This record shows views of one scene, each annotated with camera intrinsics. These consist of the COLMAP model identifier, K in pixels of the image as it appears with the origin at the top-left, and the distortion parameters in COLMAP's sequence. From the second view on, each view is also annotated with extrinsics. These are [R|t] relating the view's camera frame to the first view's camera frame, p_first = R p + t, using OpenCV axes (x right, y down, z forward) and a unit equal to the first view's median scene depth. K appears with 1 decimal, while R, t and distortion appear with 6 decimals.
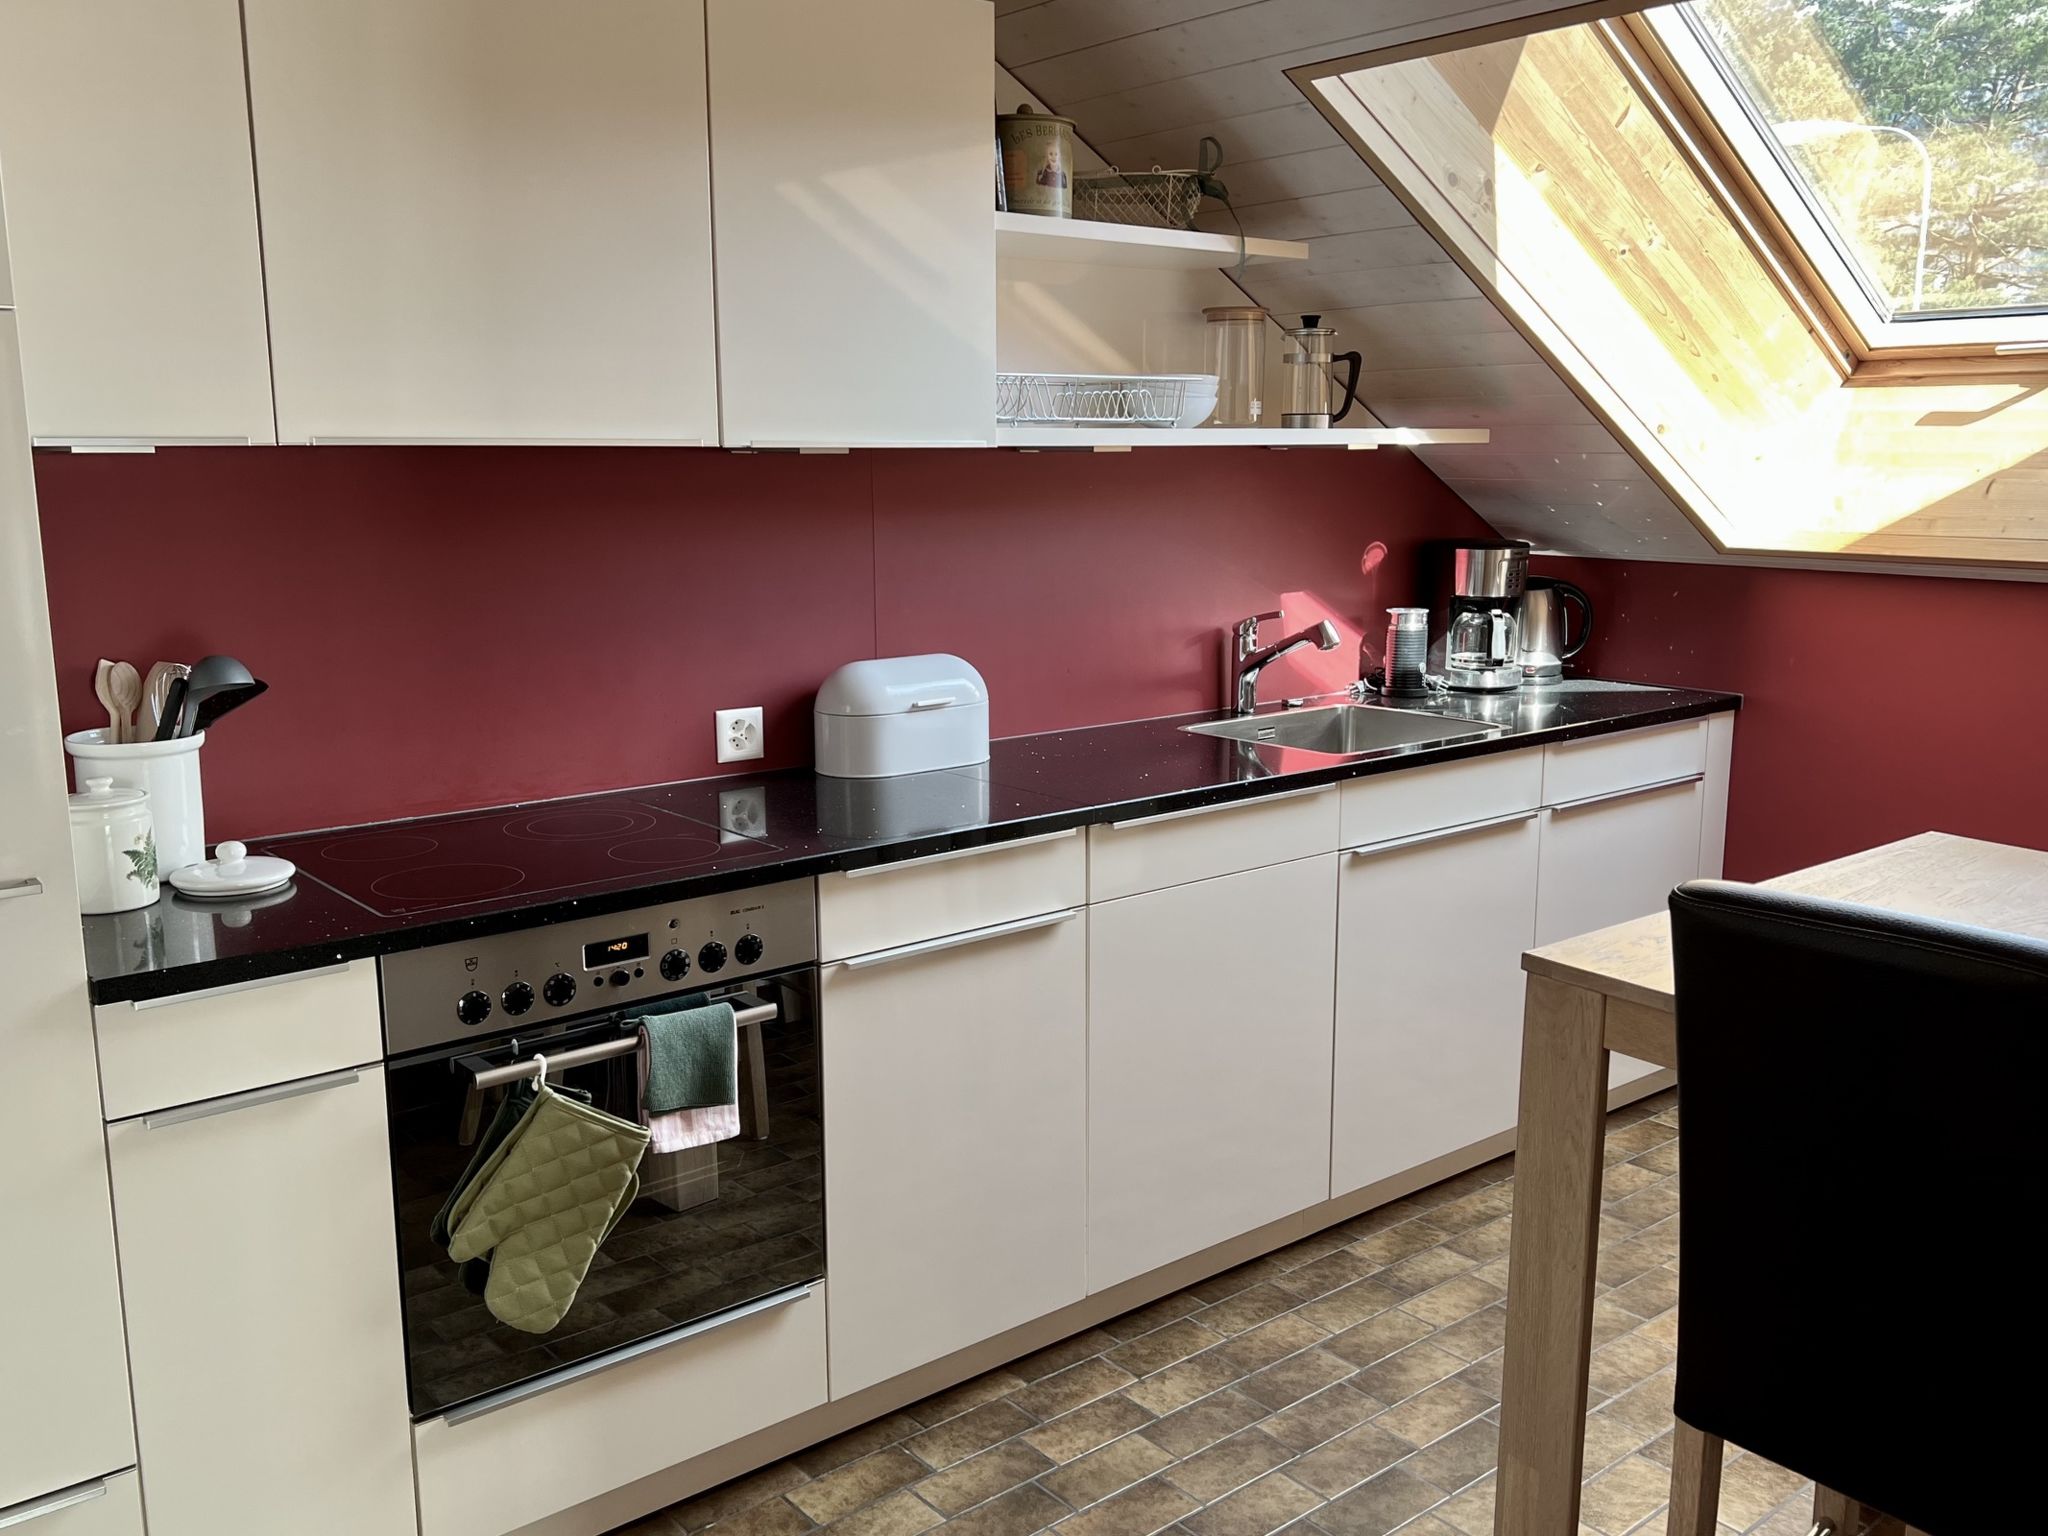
lens RADIAL K [[1838.0, 0, 1024.0], [0, 1838.0, 768.0], [0, 0, 1]] dist [-0.003822, 0.001783]
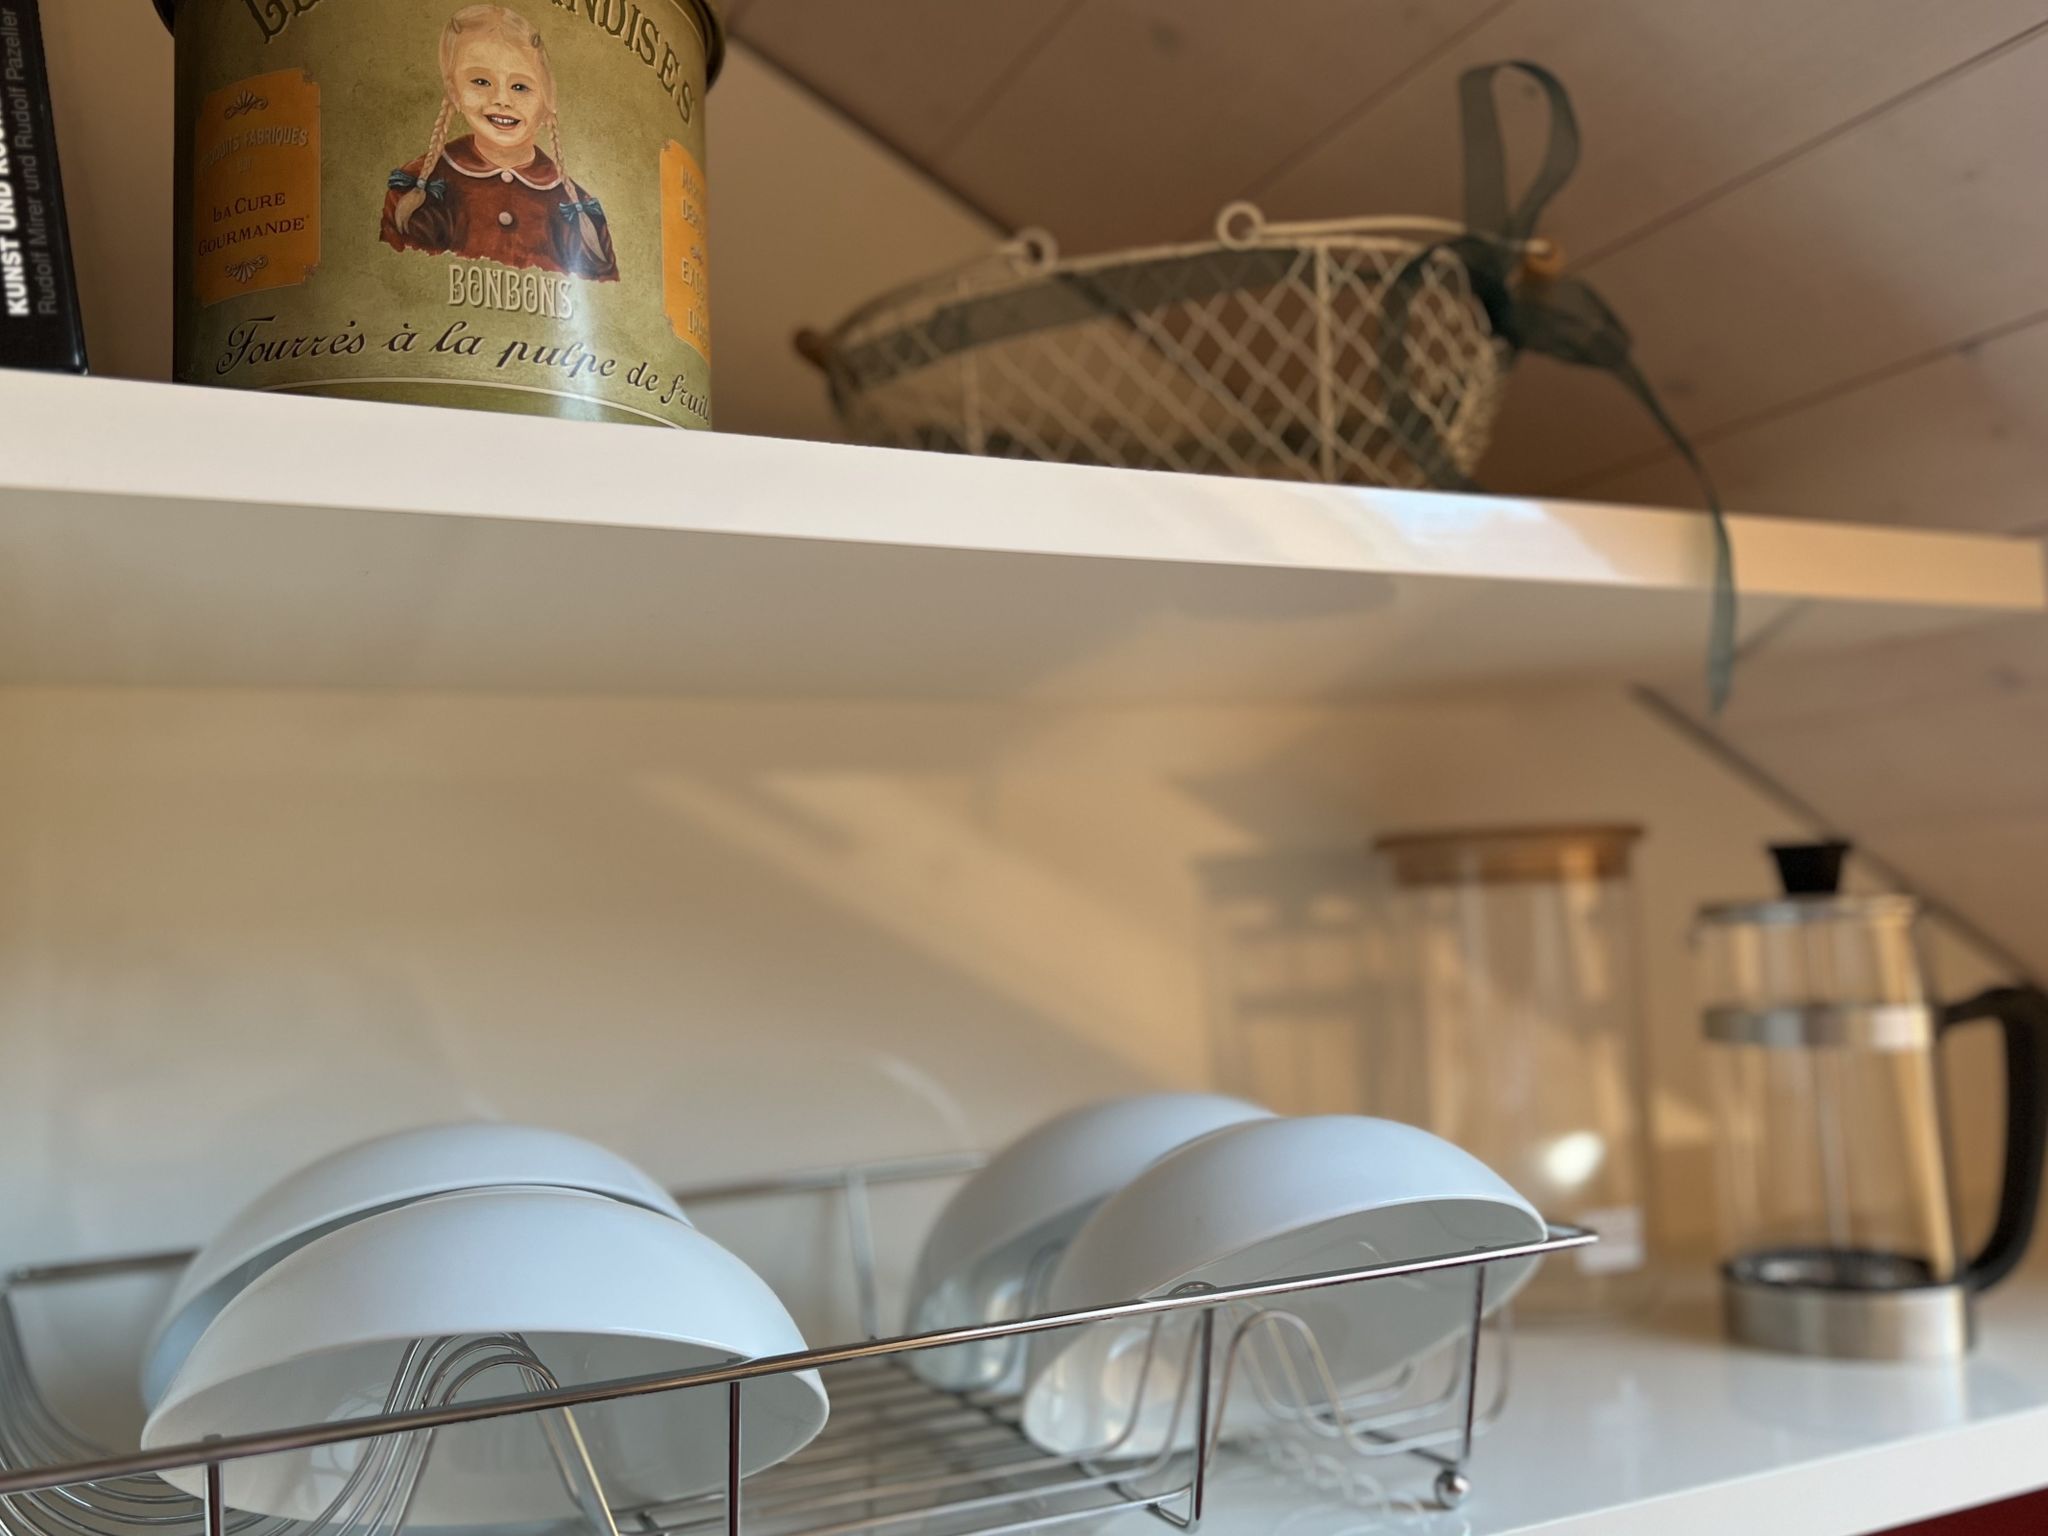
lens RADIAL K [[1838.0, 0, 1024.0], [0, 1838.0, 768.0], [0, 0, 1]] dist [-0.003822, 0.001783]
pose [[0.964237, -0.046304, -0.260966, 0.101100], [-0.017843, 0.971046, -0.238227, -0.221663], [0.264441, 0.234364, 0.935492, 0.831007]]
